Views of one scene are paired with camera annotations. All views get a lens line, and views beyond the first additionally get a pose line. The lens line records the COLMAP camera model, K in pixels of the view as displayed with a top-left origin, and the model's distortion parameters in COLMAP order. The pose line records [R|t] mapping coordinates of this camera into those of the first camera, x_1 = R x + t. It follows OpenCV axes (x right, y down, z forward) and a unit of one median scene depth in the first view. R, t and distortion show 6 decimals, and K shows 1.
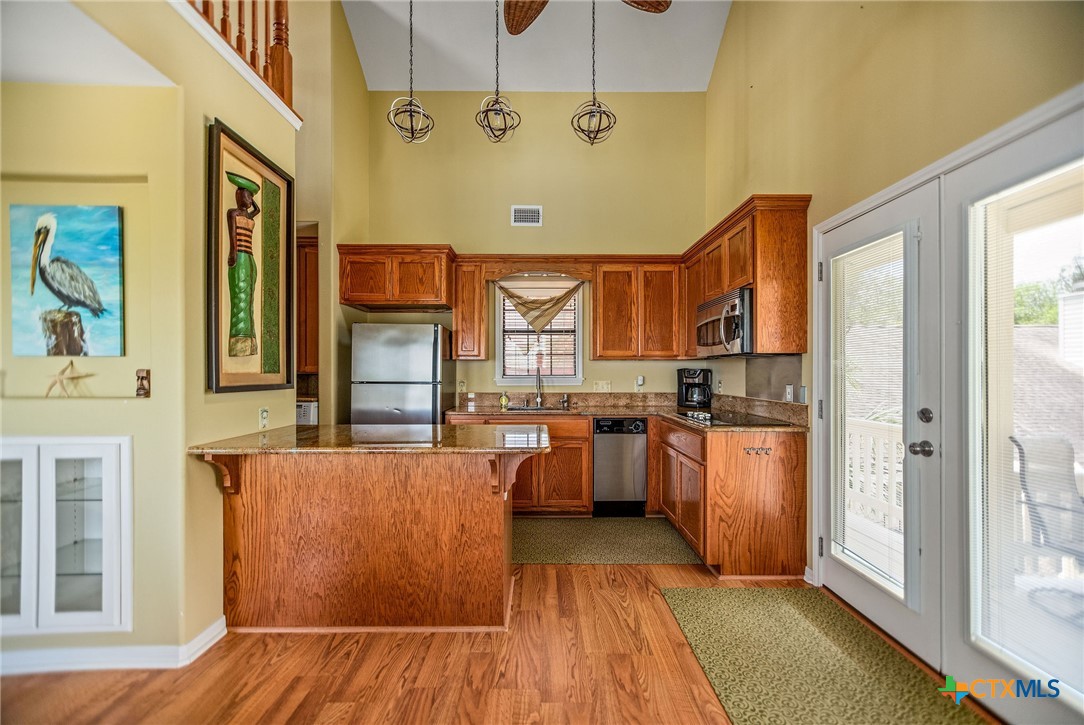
lens RADIAL K [[462.7, 0, 547.1], [0, 462.7, 369.9], [0, 0, 1]] dist [0.017297, 0.000539]
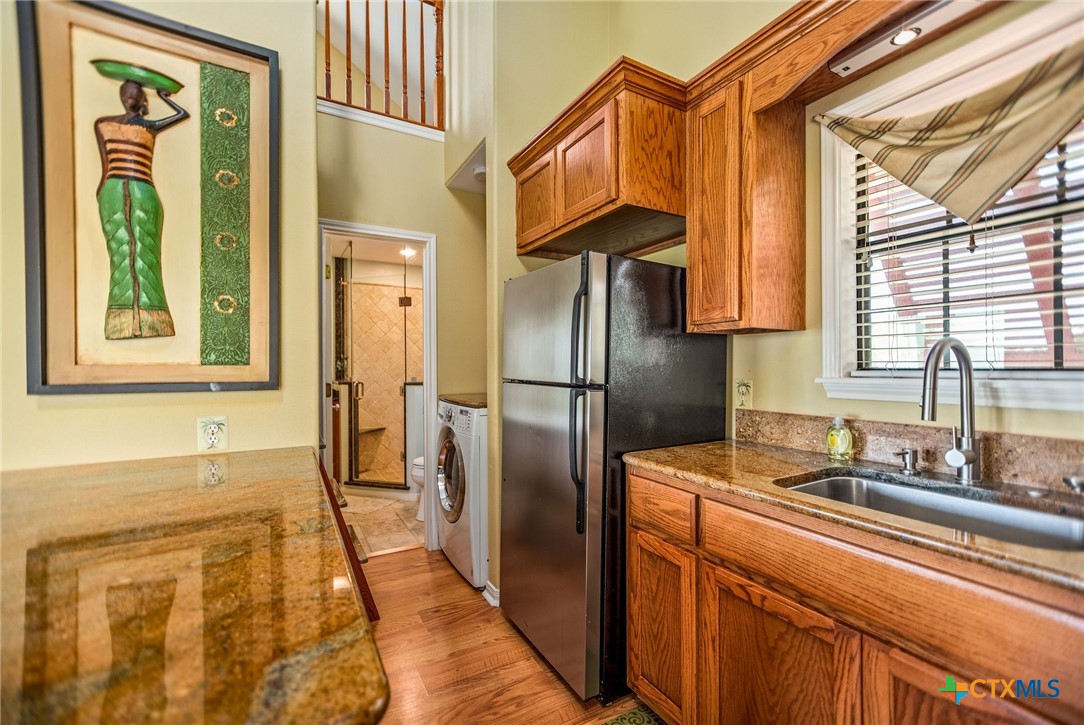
lens RADIAL K [[462.7, 0, 545.5], [0, 462.7, 365.7], [0, 0, 1]] dist [0.017297, 0.000539]
pose [[0.481344, -0.003174, -0.876526, 0.312102], [0.007614, 0.999971, 0.000560, 0.019187], [0.876499, -0.006943, 0.481354, 1.815641]]
